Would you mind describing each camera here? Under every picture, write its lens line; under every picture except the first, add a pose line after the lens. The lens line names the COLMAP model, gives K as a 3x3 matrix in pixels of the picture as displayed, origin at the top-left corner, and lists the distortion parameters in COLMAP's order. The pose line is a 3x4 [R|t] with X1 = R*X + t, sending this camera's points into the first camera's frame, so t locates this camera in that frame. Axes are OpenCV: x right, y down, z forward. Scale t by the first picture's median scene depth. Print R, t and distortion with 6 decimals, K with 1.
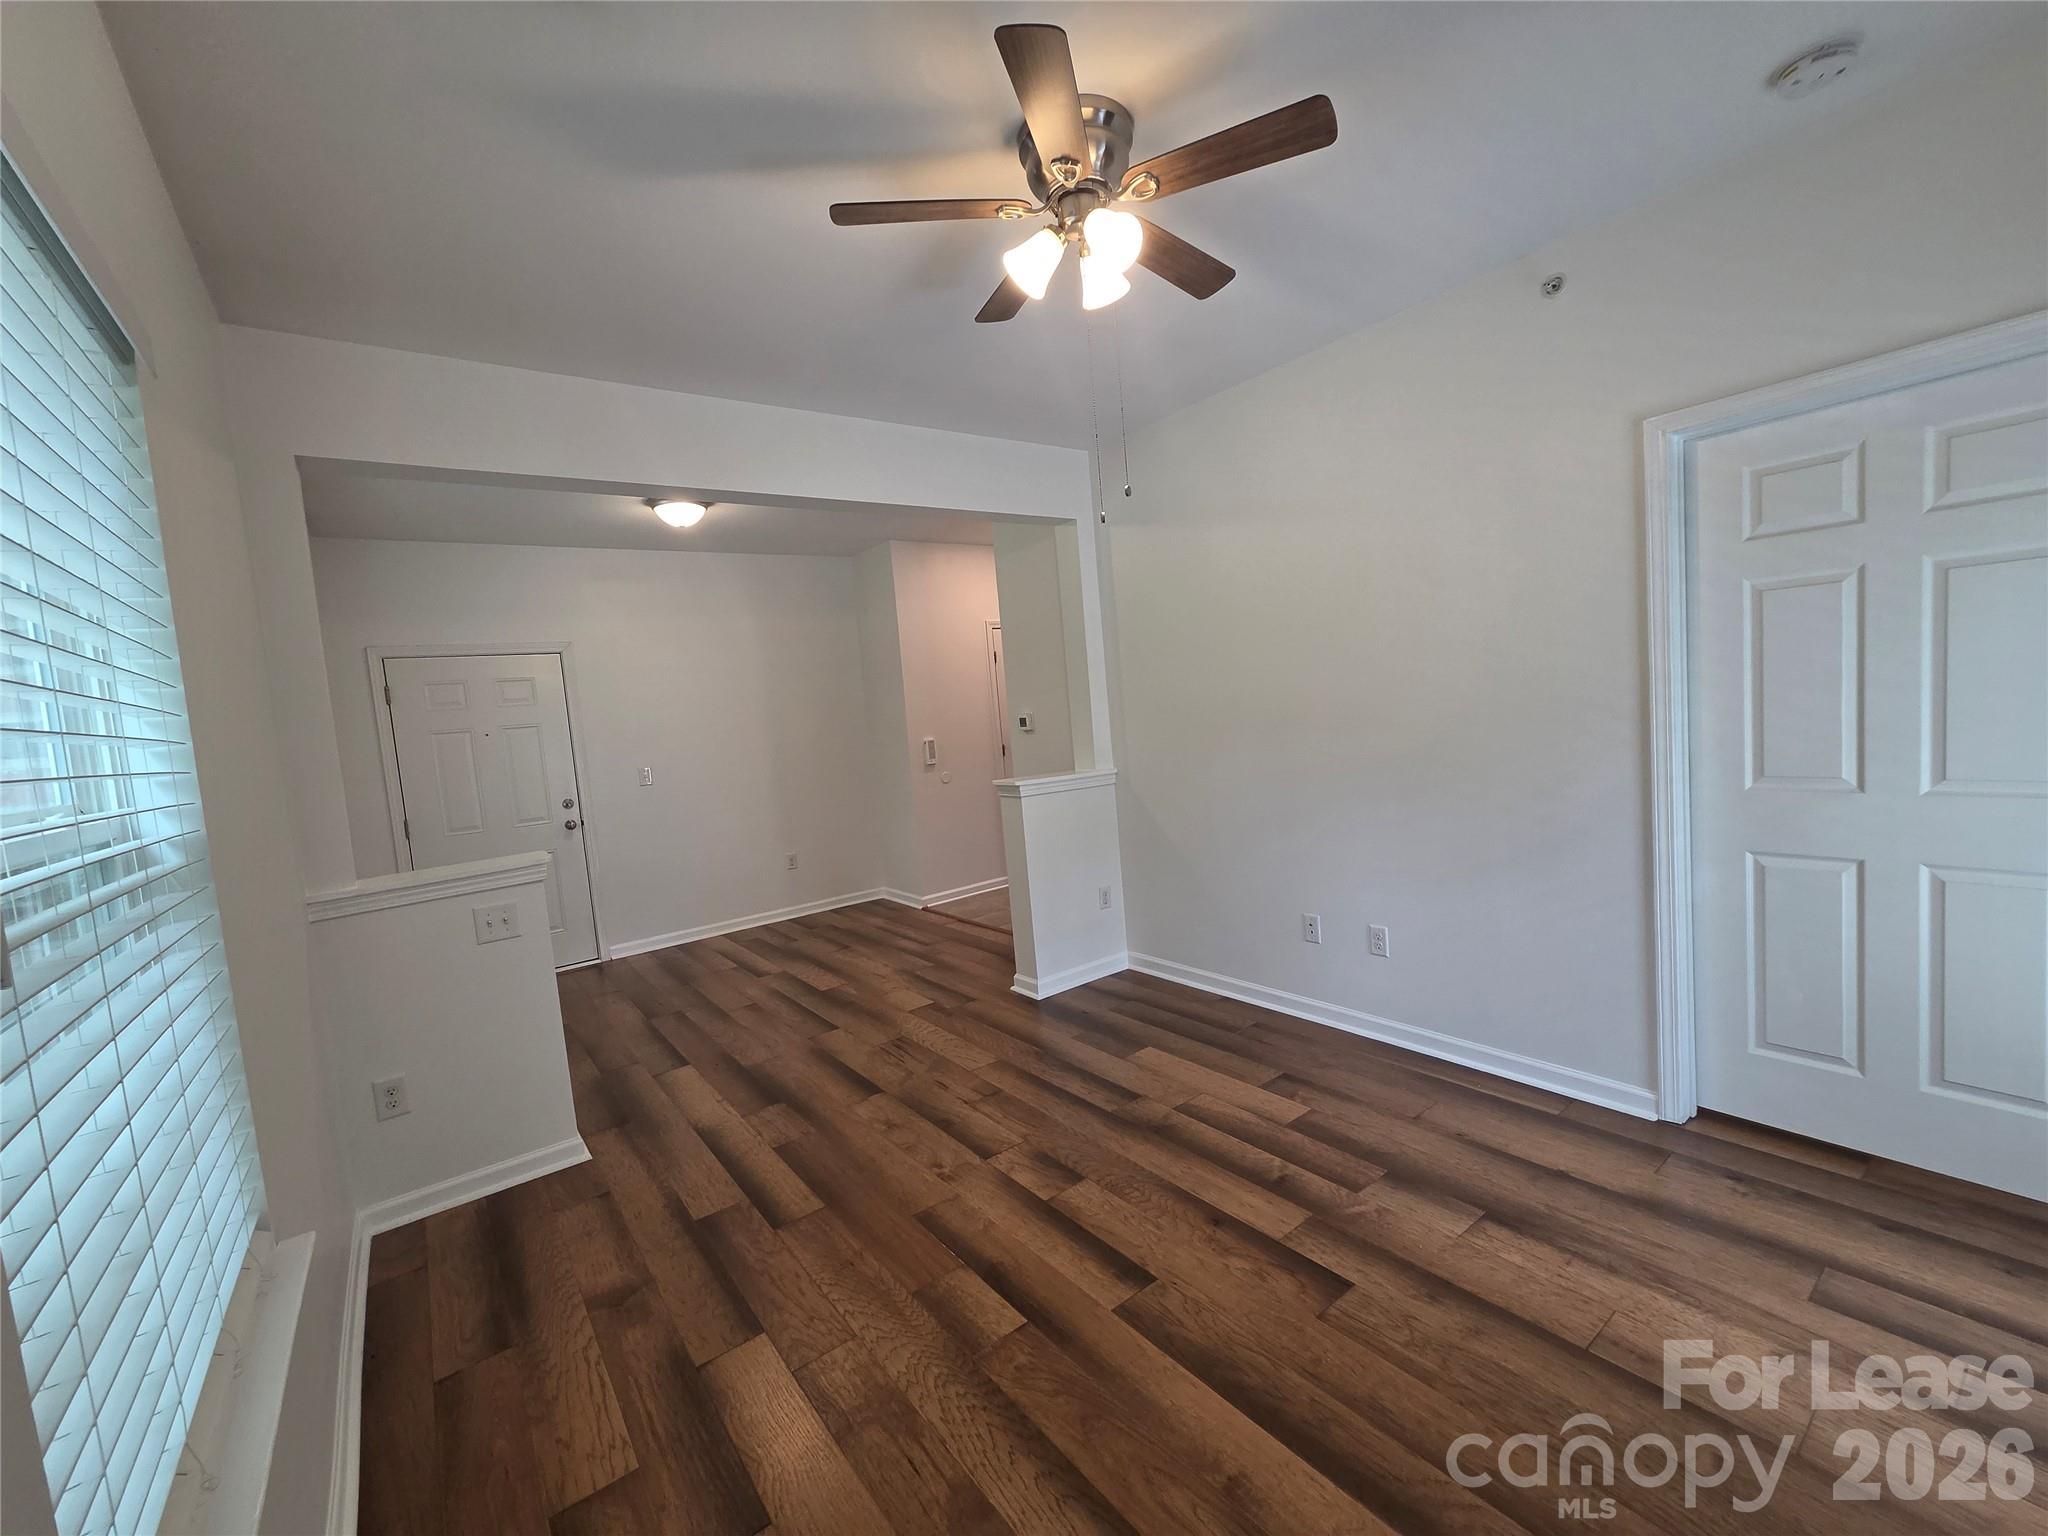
lens RADIAL K [[841.5, 0, 1037.0], [0, 841.5, 774.9], [0, 0, 1]] dist [-0.001165, 0.000593]
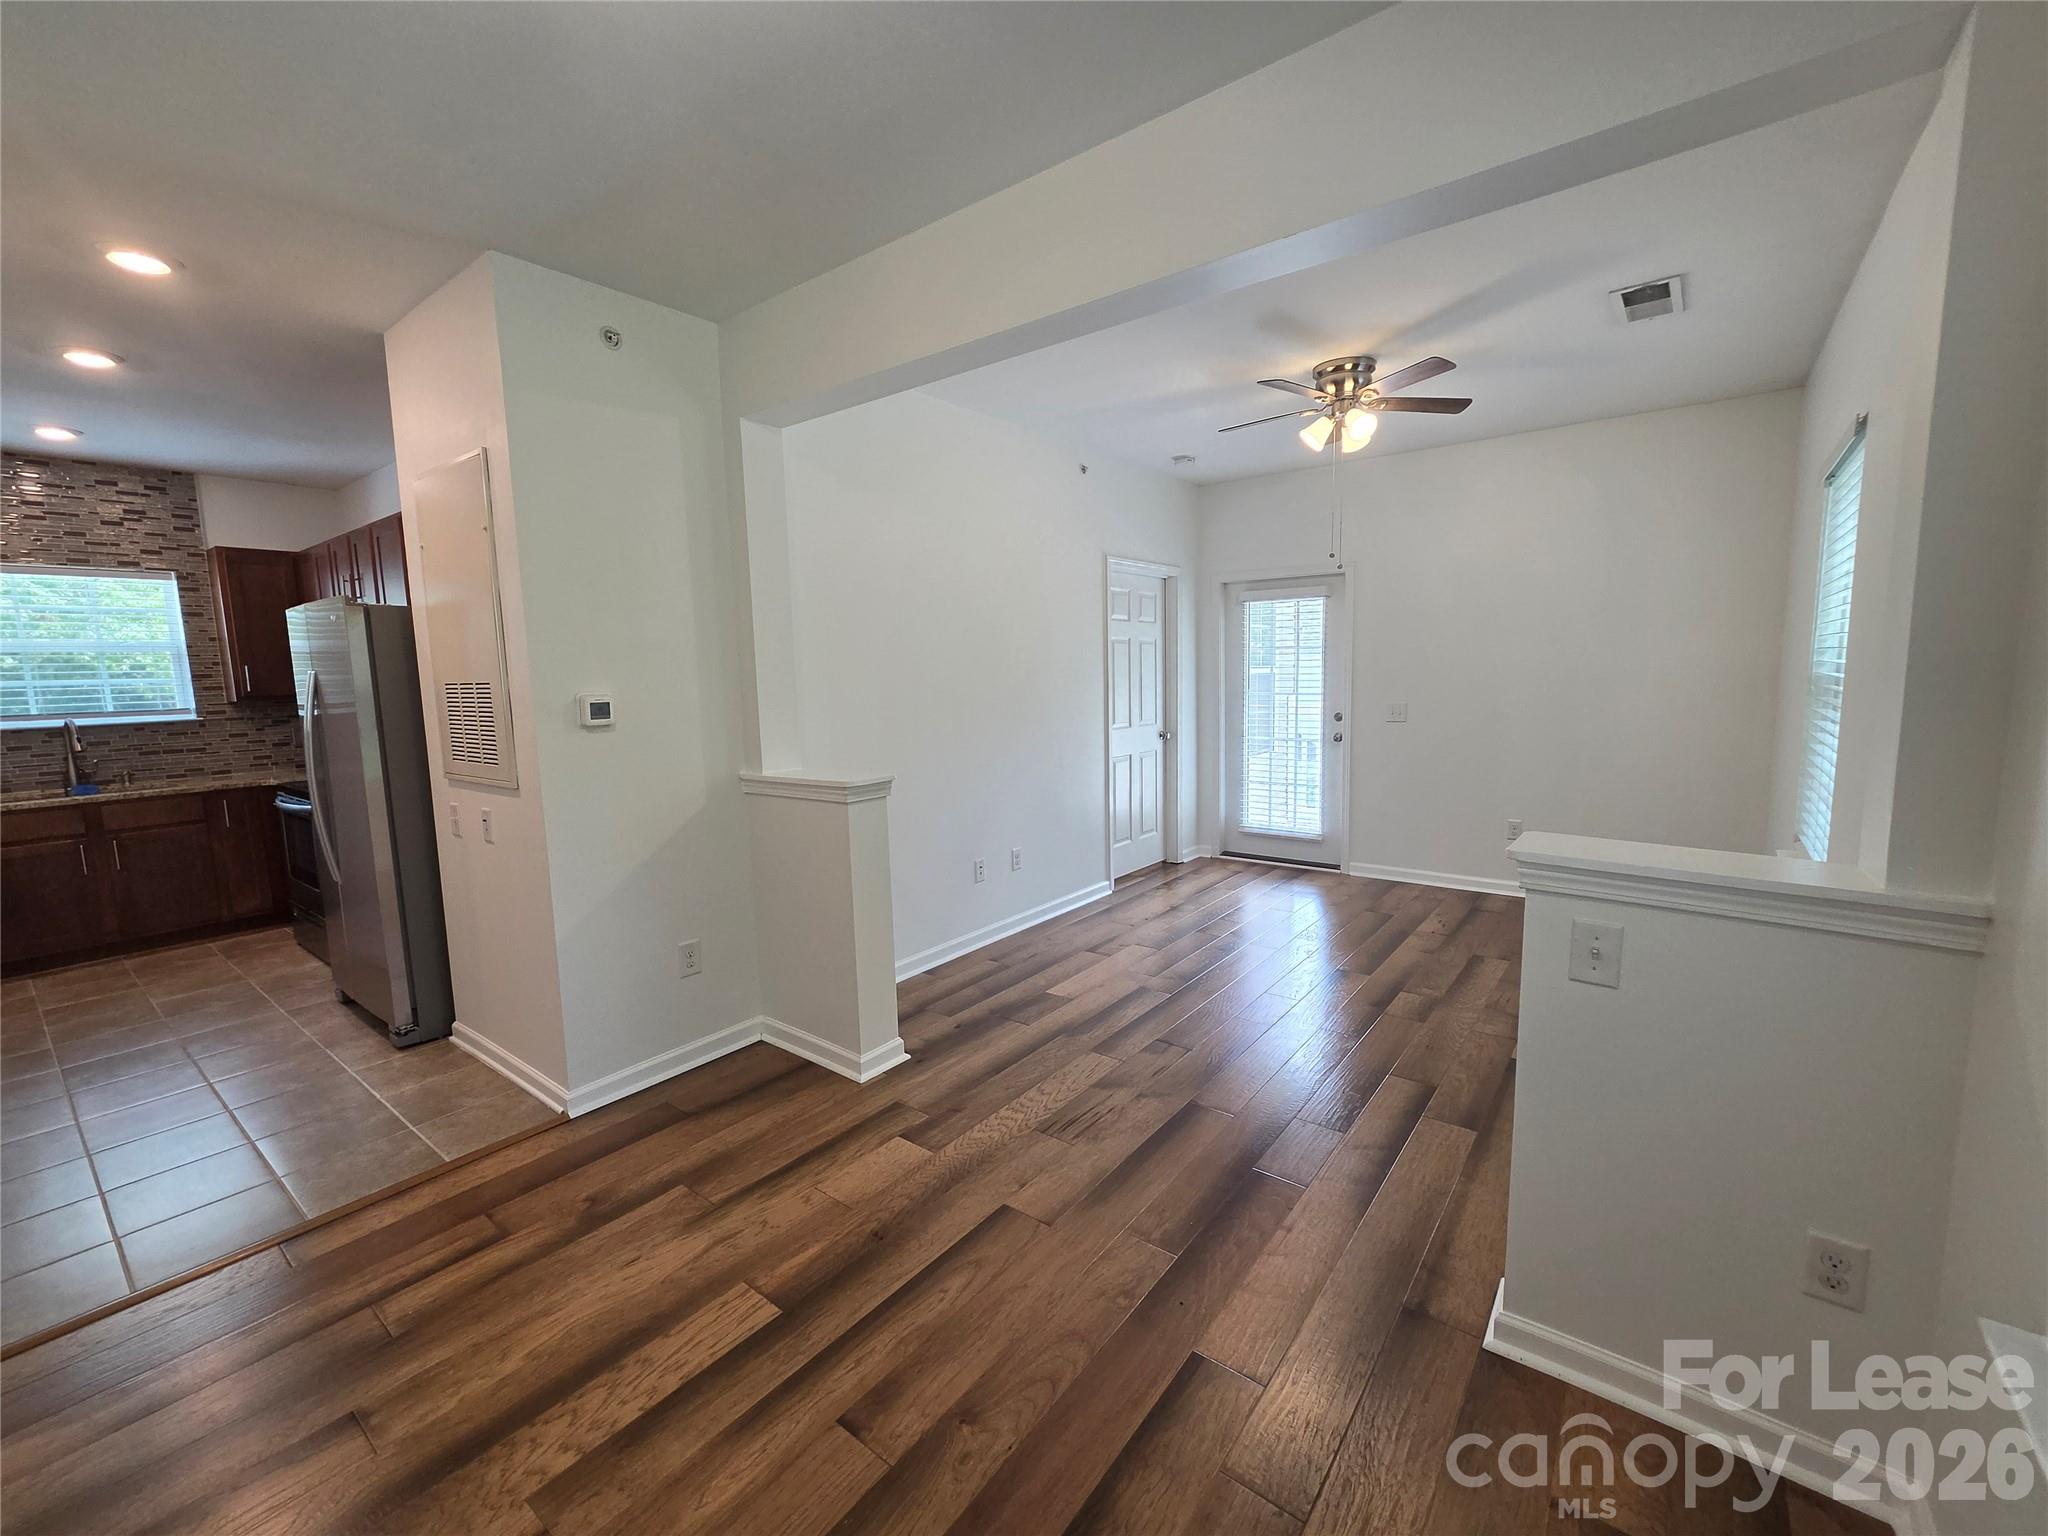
lens RADIAL K [[841.5, 0, 1039.6], [0, 841.5, 770.1], [0, 0, 1]] dist [-0.001165, 0.000593]
pose [[-0.259240, -0.025521, 0.965476, -0.885078], [0.130876, 0.989502, 0.061297, -0.026812], [-0.956904, 0.142248, -0.253179, 1.212951]]
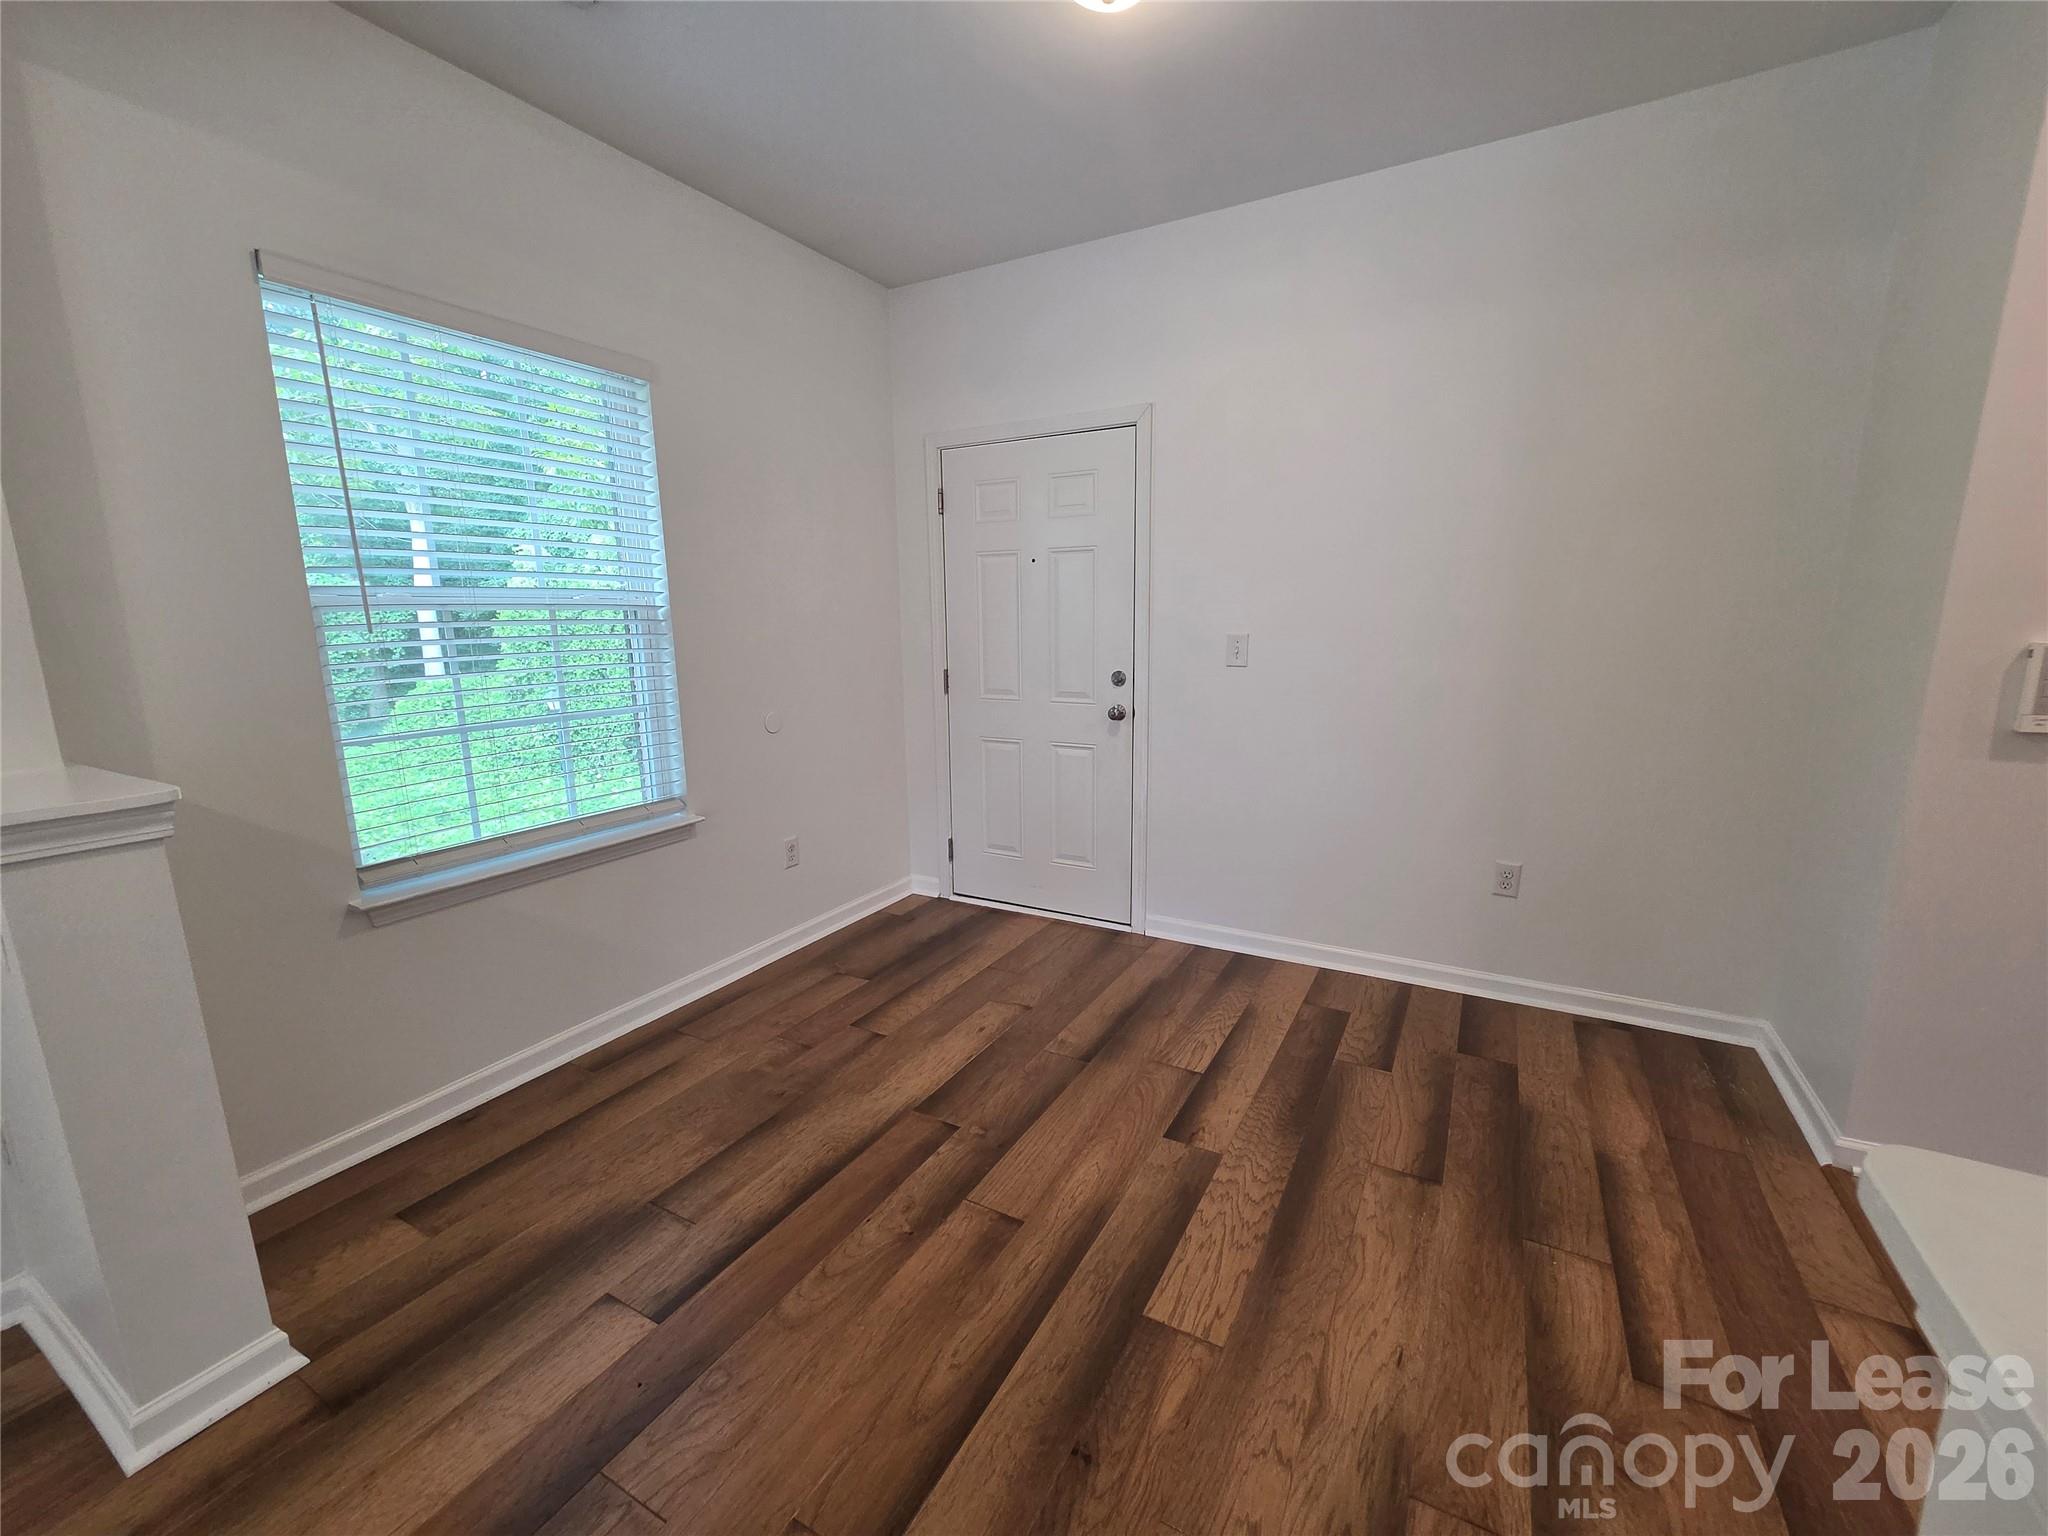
lens RADIAL K [[841.5, 0, 1042.2], [0, 841.5, 766.4], [0, 0, 1]] dist [-0.001165, 0.000593]
pose [[0.409465, 0.243285, -0.879290, -0.021752], [-0.105195, 0.969951, 0.219383, -0.051987], [0.906241, 0.002667, 0.422754, 1.041262]]
